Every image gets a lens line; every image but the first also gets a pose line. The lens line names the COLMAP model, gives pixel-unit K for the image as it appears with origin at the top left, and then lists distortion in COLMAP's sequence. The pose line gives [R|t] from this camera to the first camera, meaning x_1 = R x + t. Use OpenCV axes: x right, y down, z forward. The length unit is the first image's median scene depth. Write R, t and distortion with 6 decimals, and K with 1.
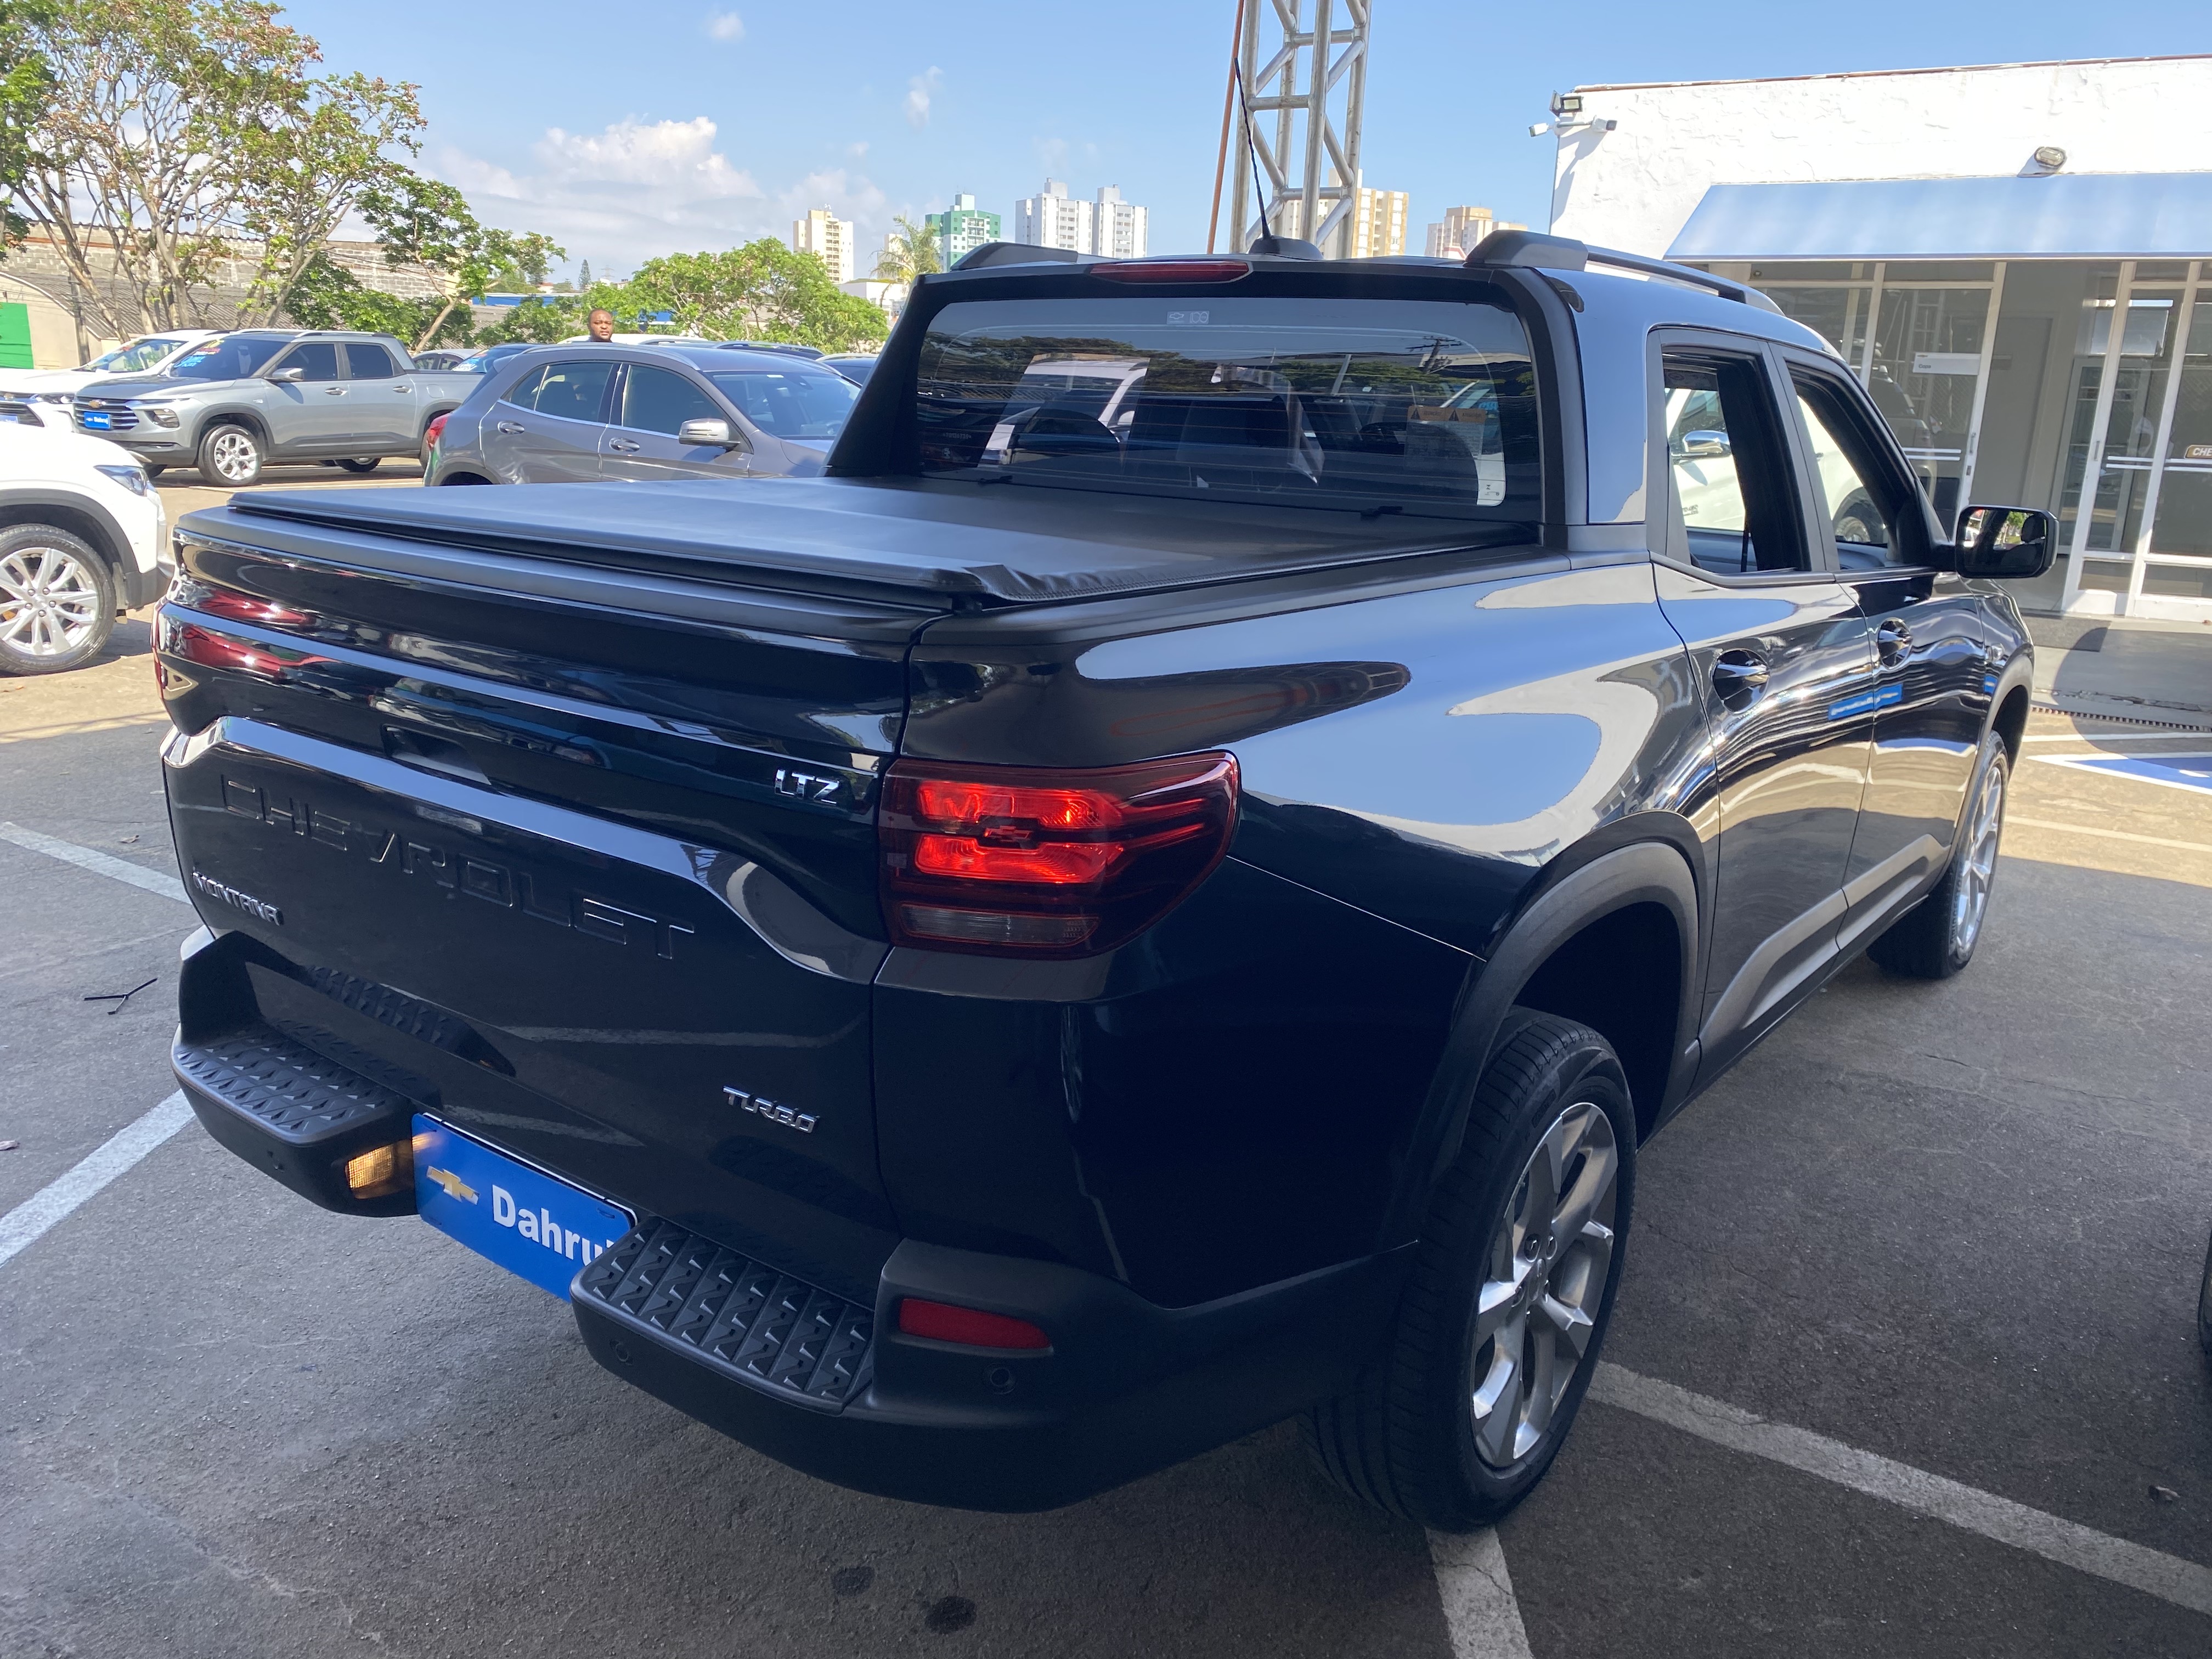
lens RADIAL K [[1732.4, 0, 1119.8], [0, 1732.4, 831.6], [0, 0, 1]] dist [0.109670, -0.213341]
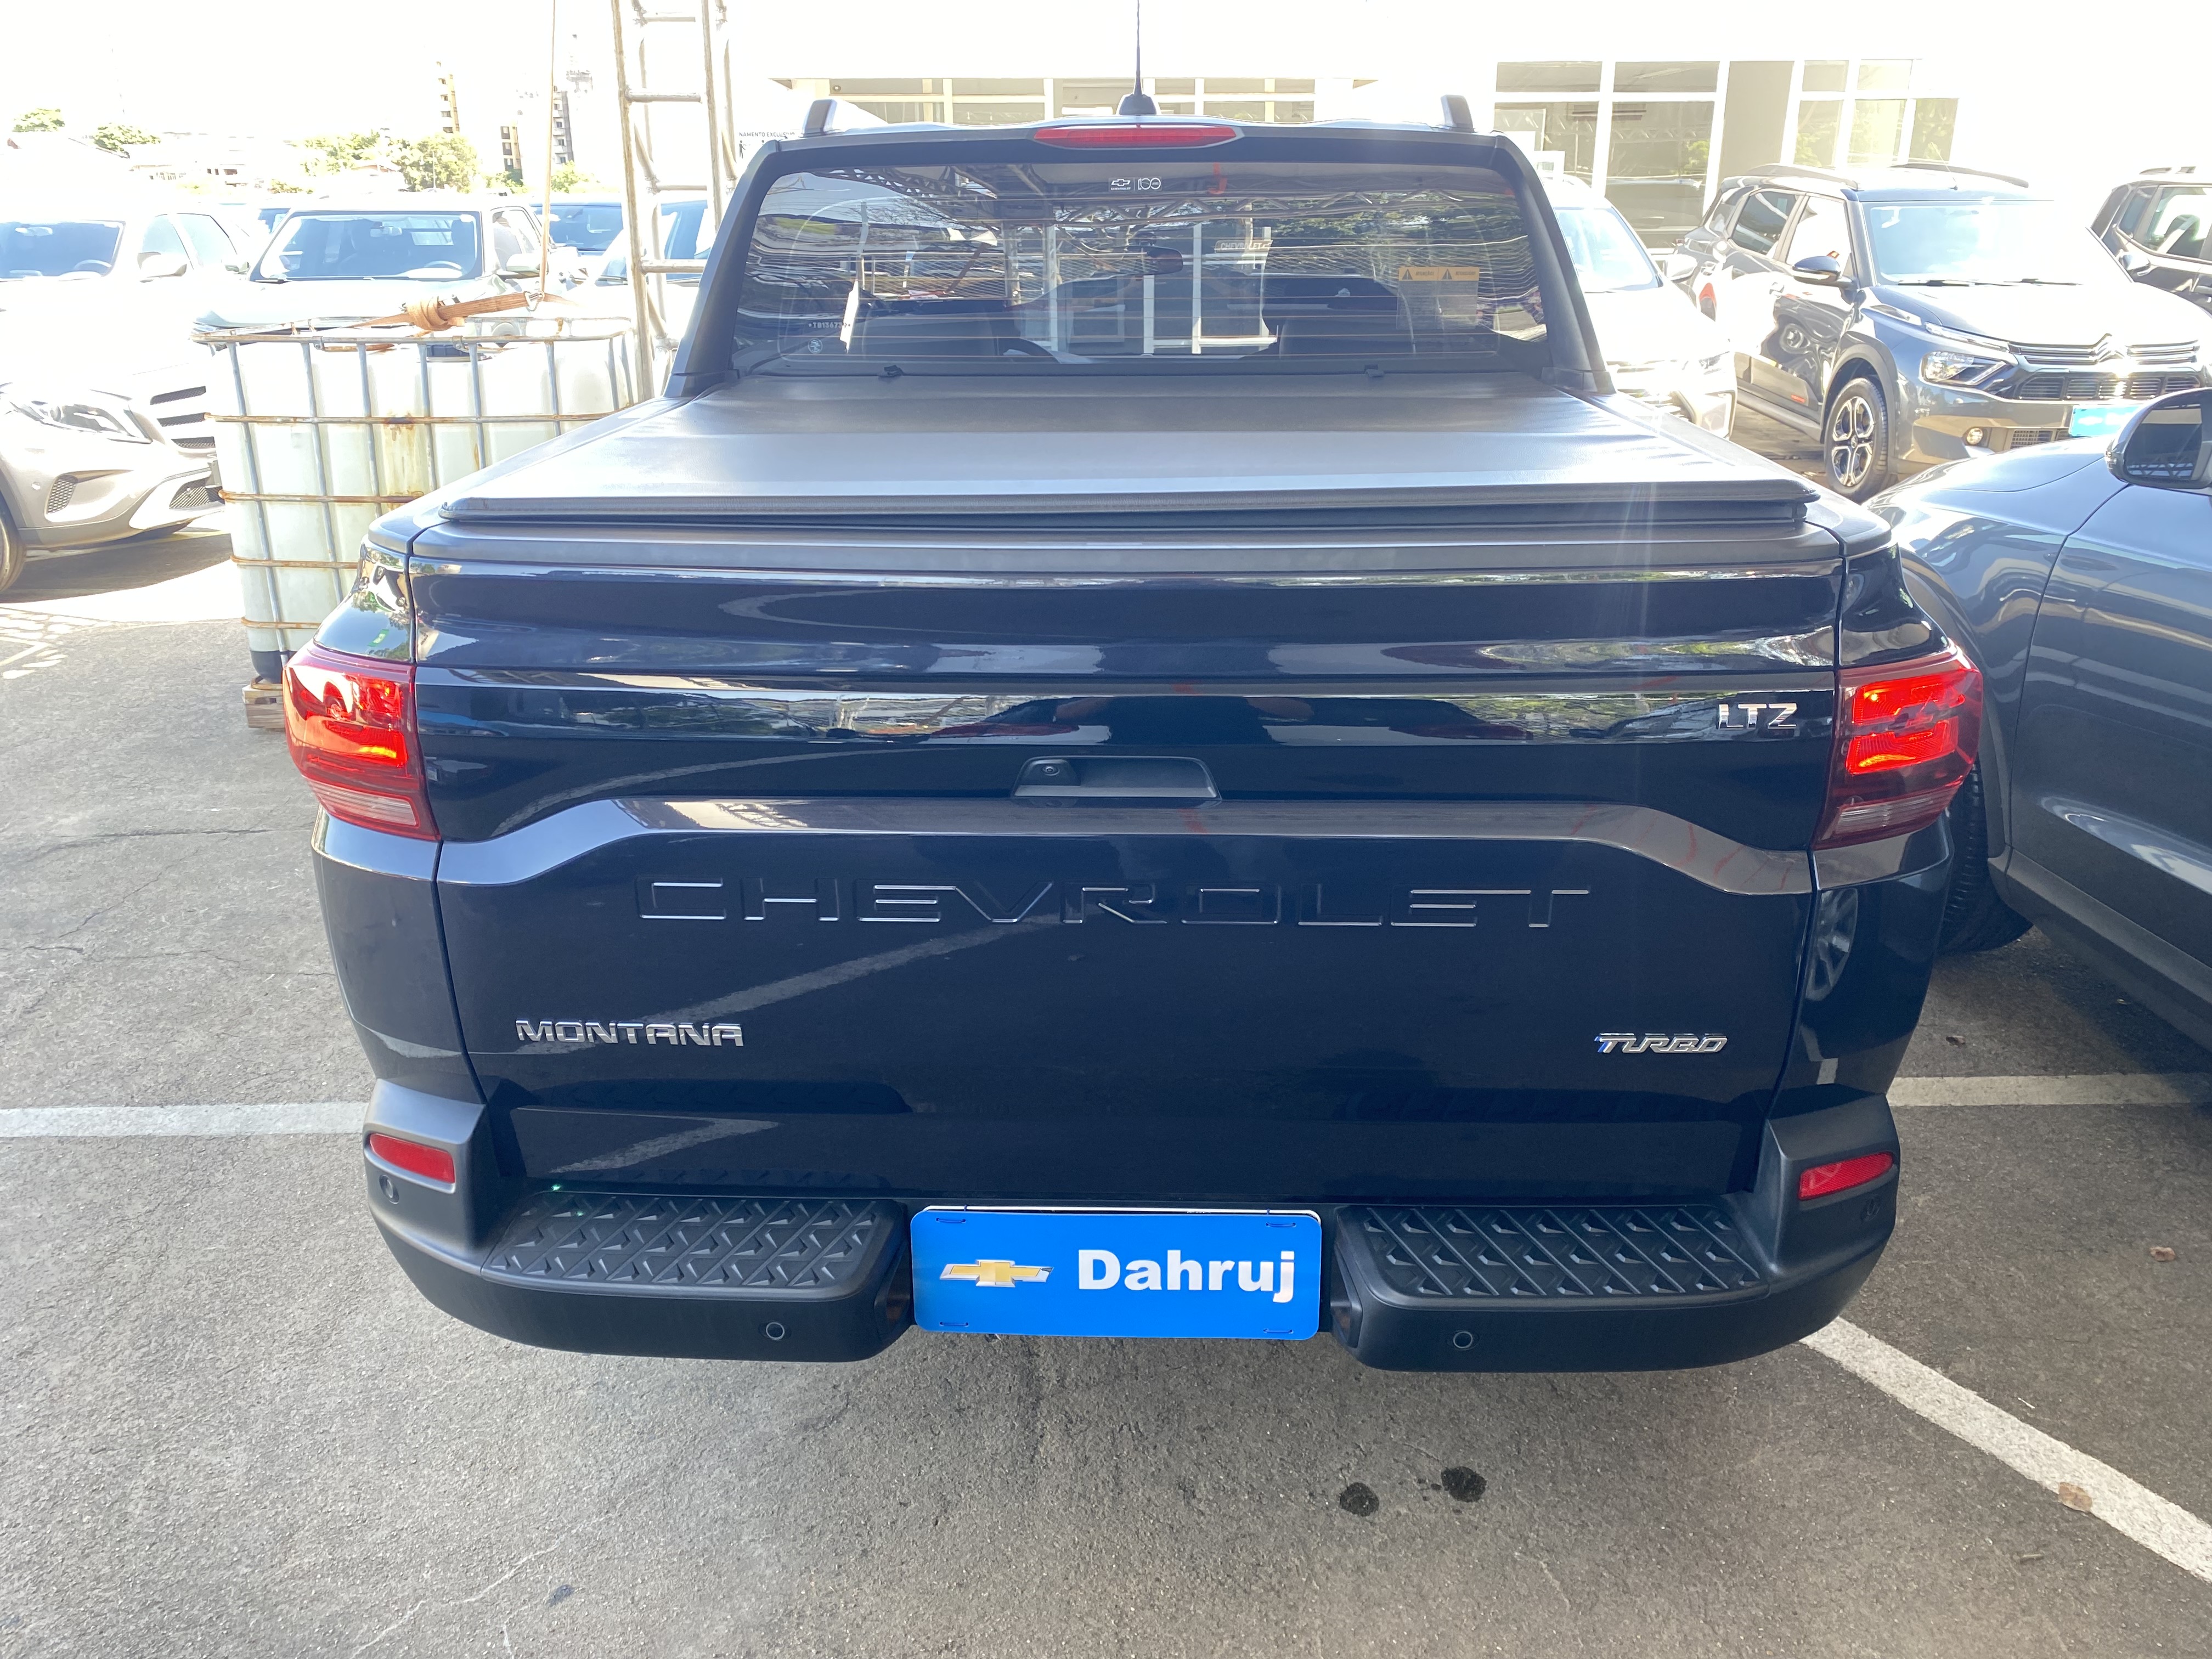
lens RADIAL K [[1732.4, 0, 1119.8], [0, 1732.4, 831.6], [0, 0, 1]] dist [0.109670, -0.213341]
pose [[0.816183, -0.236531, 0.527161, -0.738147], [0.183207, 0.971232, 0.152128, -0.131082], [-0.547979, -0.027584, 0.836037, 0.254554]]
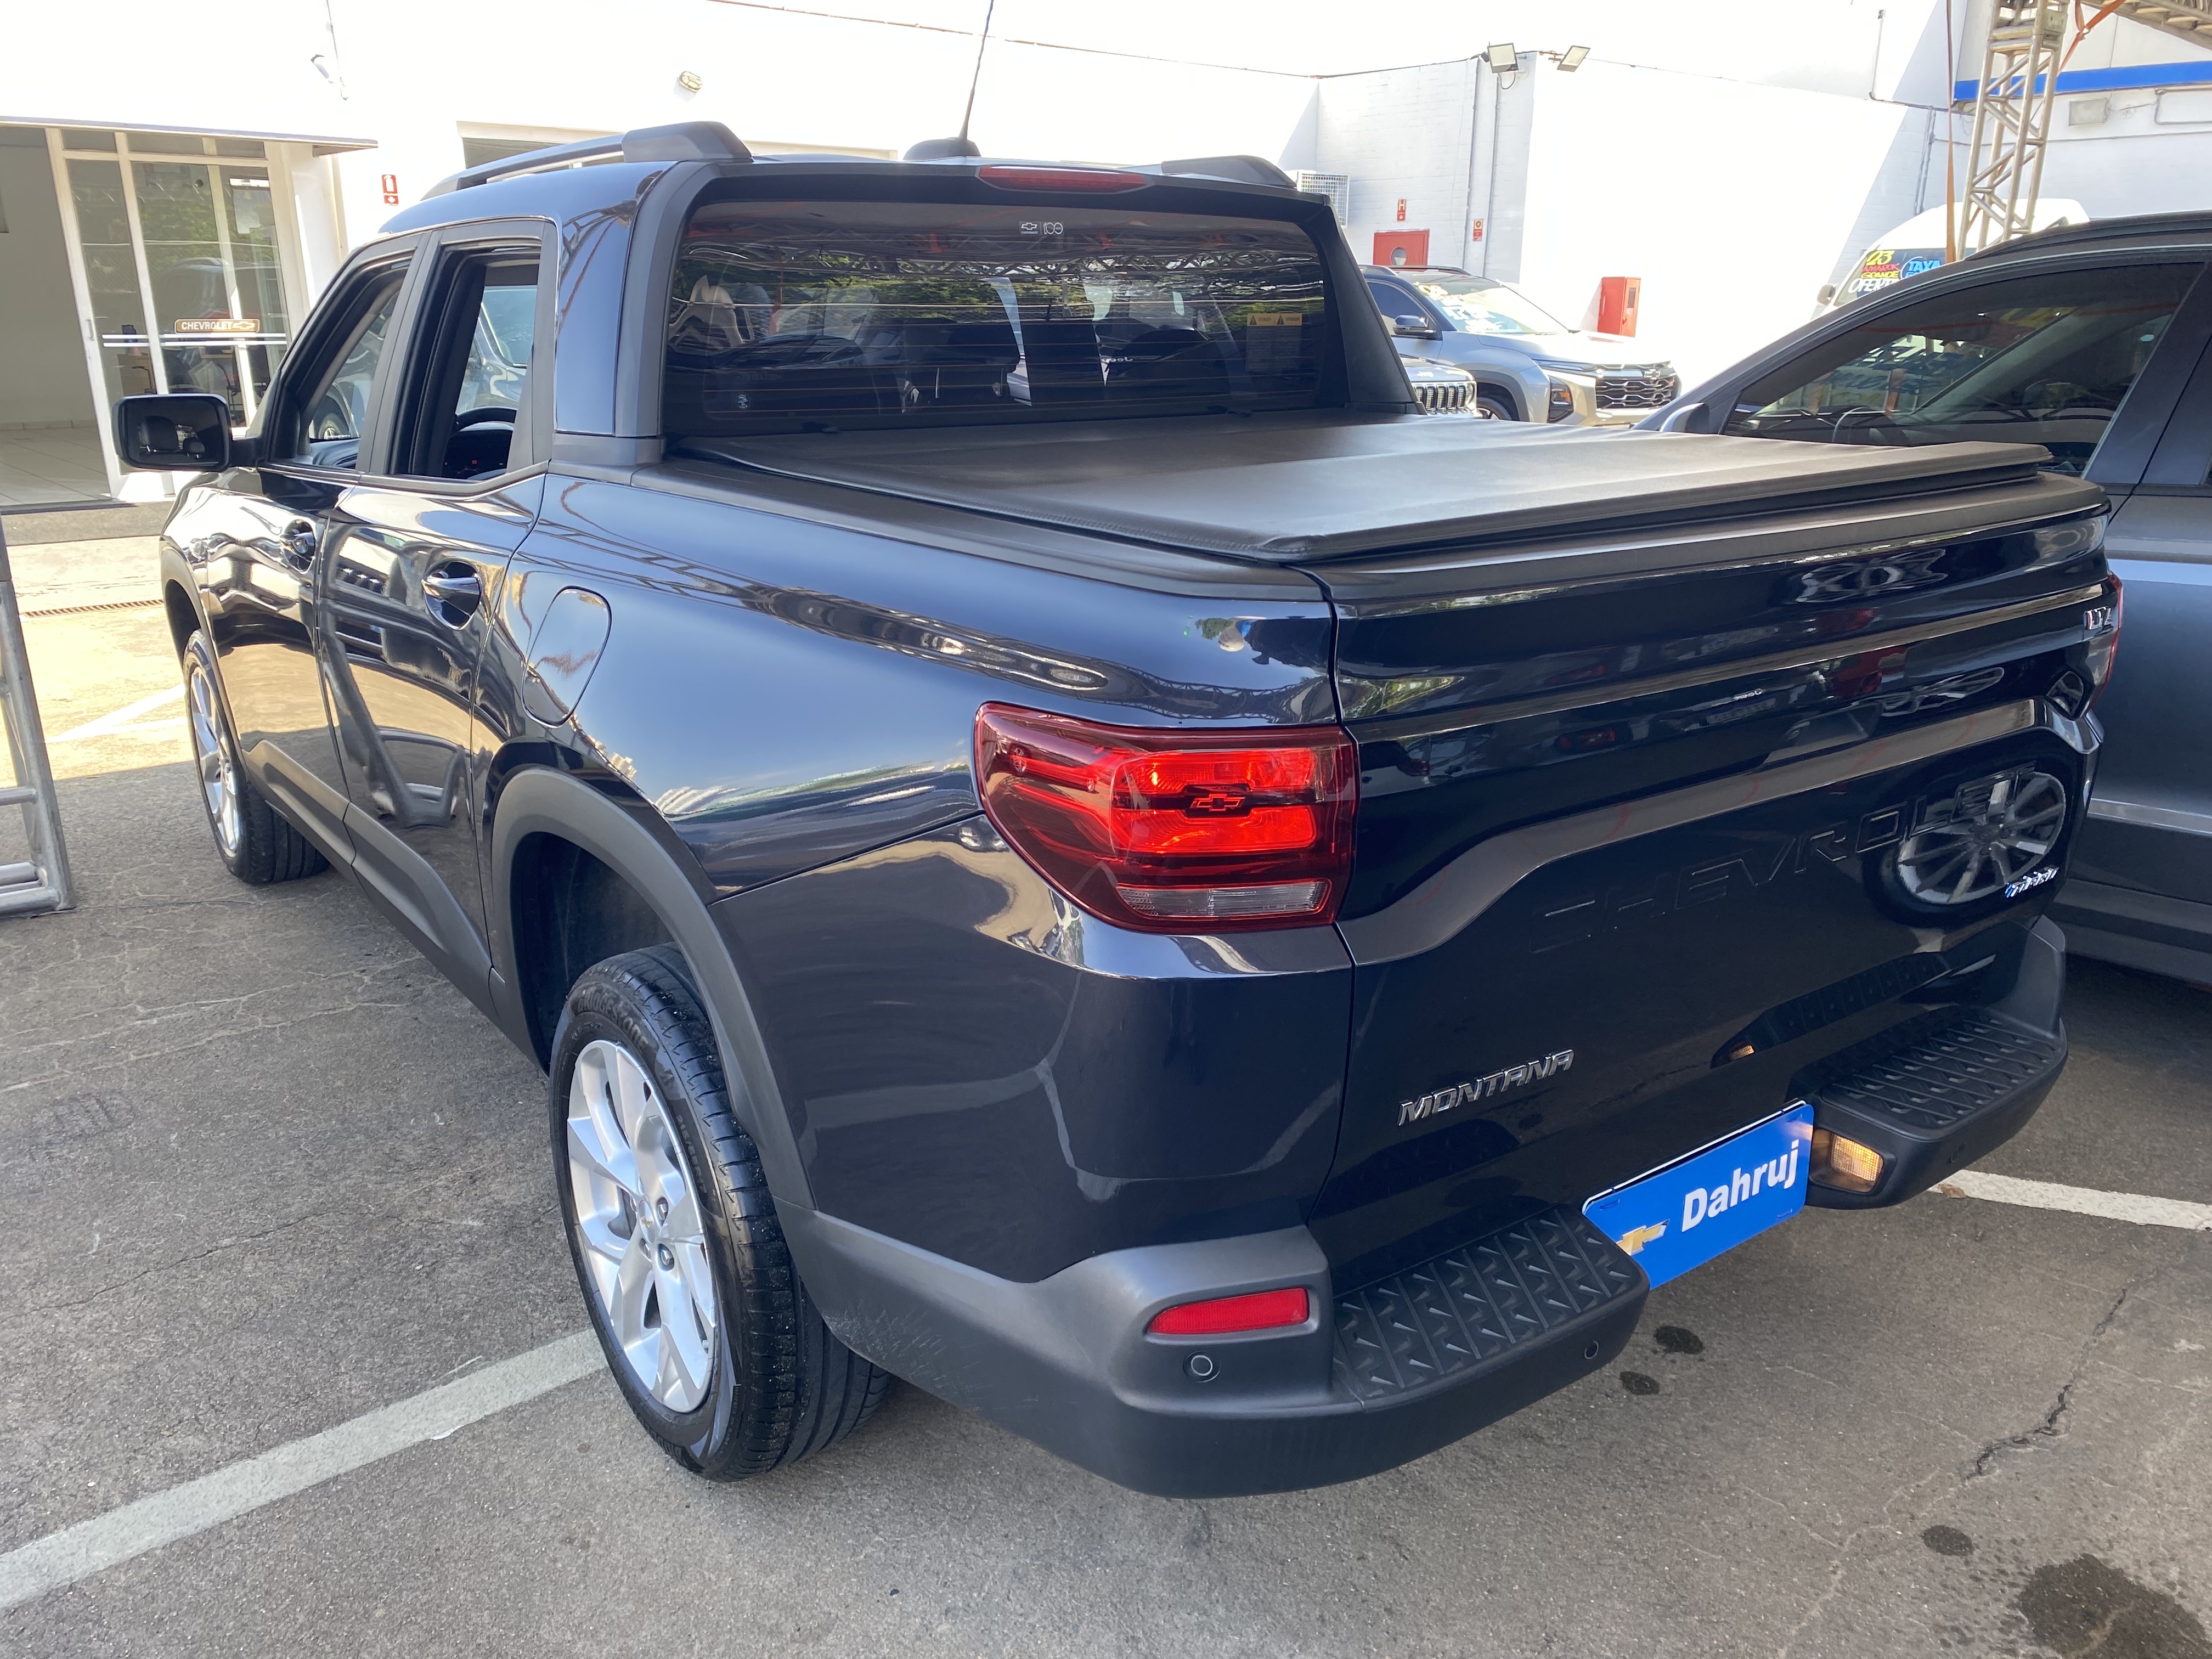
lens RADIAL K [[1732.4, 0, 1119.8], [0, 1732.4, 831.6], [0, 0, 1]] dist [0.109670, -0.213341]
pose [[0.264653, -0.320520, 0.909520, -1.209064], [0.250251, 0.933665, 0.256210, -0.293995], [-0.931307, 0.159802, 0.327308, 0.924358]]
